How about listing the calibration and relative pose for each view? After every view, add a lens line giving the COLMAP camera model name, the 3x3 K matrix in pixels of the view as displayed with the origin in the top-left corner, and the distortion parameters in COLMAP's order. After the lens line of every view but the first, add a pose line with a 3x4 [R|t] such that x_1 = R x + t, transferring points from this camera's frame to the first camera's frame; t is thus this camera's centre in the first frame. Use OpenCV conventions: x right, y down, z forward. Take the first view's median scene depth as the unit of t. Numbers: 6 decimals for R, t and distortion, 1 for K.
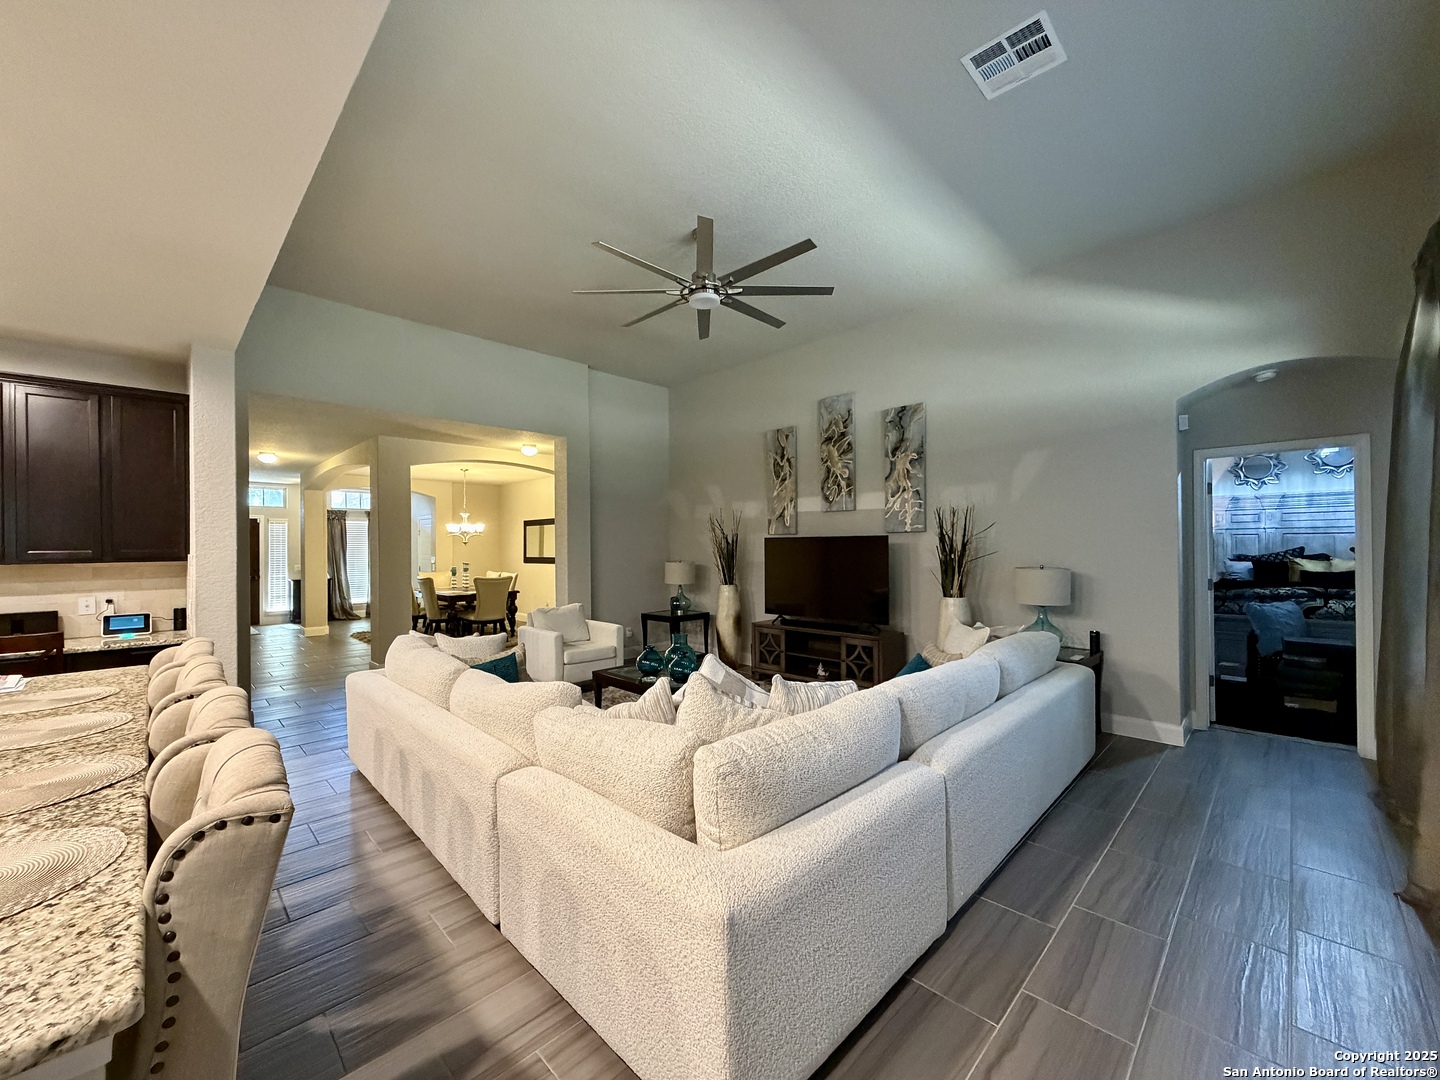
lens RADIAL K [[574.0, 0, 720.5], [0, 574.0, 546.7], [0, 0, 1]] dist [0.001125, 0.000585]
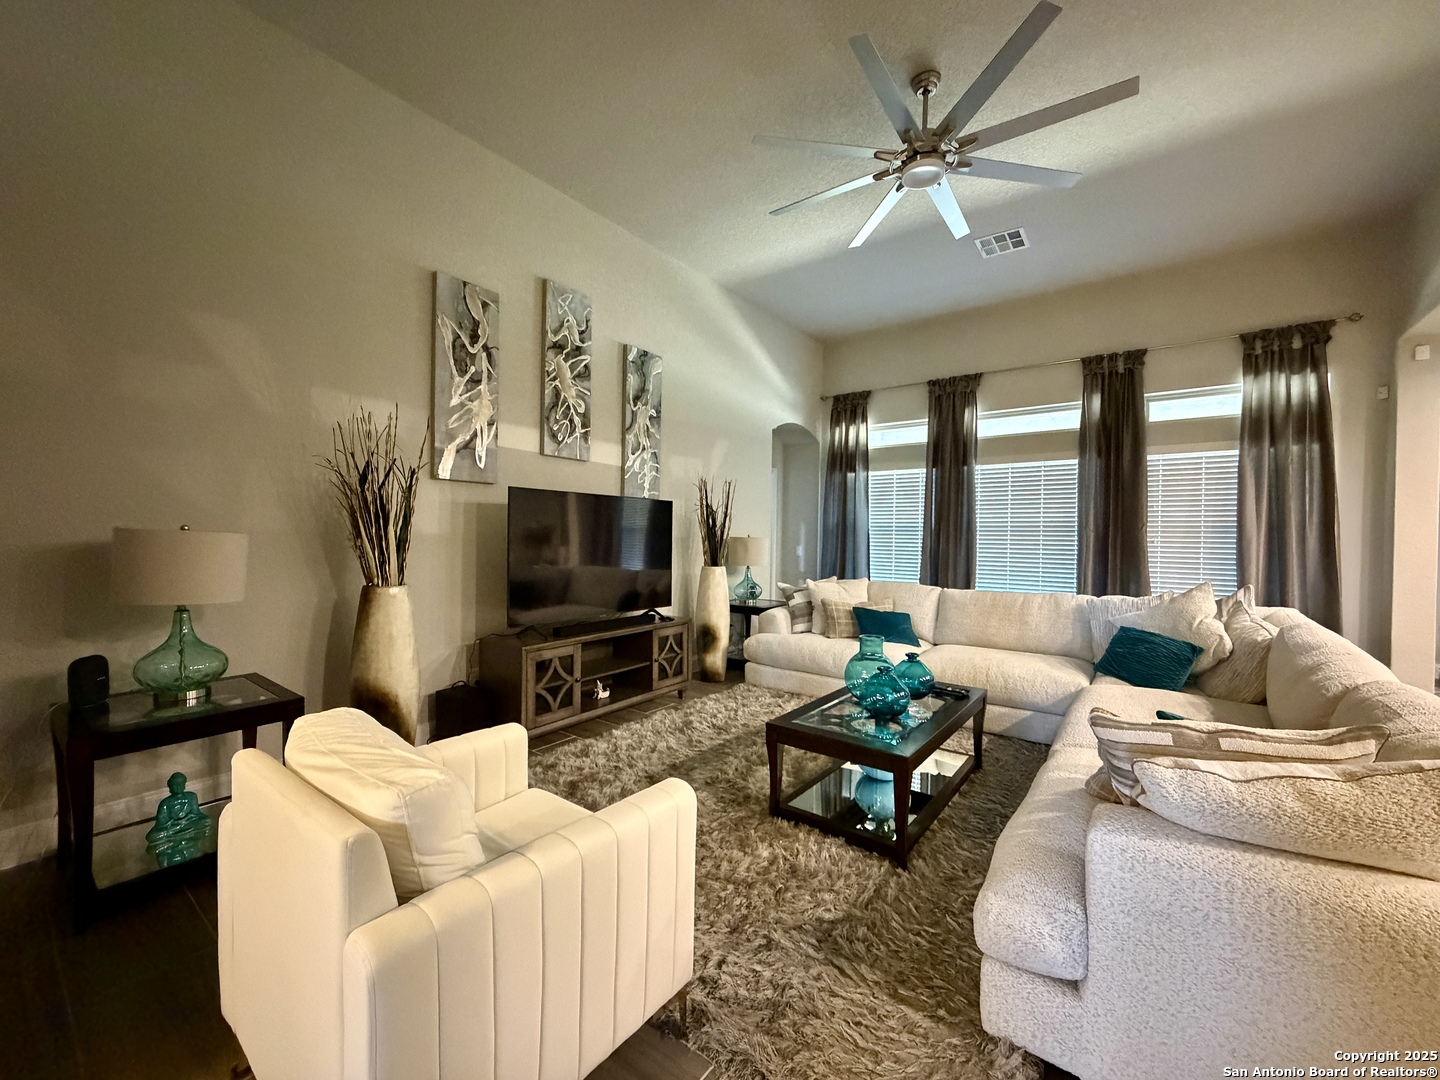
lens RADIAL K [[574.0, 0, 722.1], [0, 574.0, 539.5], [0, 0, 1]] dist [0.001125, 0.000585]
pose [[-0.141100, -0.007977, 0.989963, -0.506560], [-0.020476, 0.999777, 0.005137, 0.027856], [-0.989784, -0.019546, -0.141232, 0.928834]]
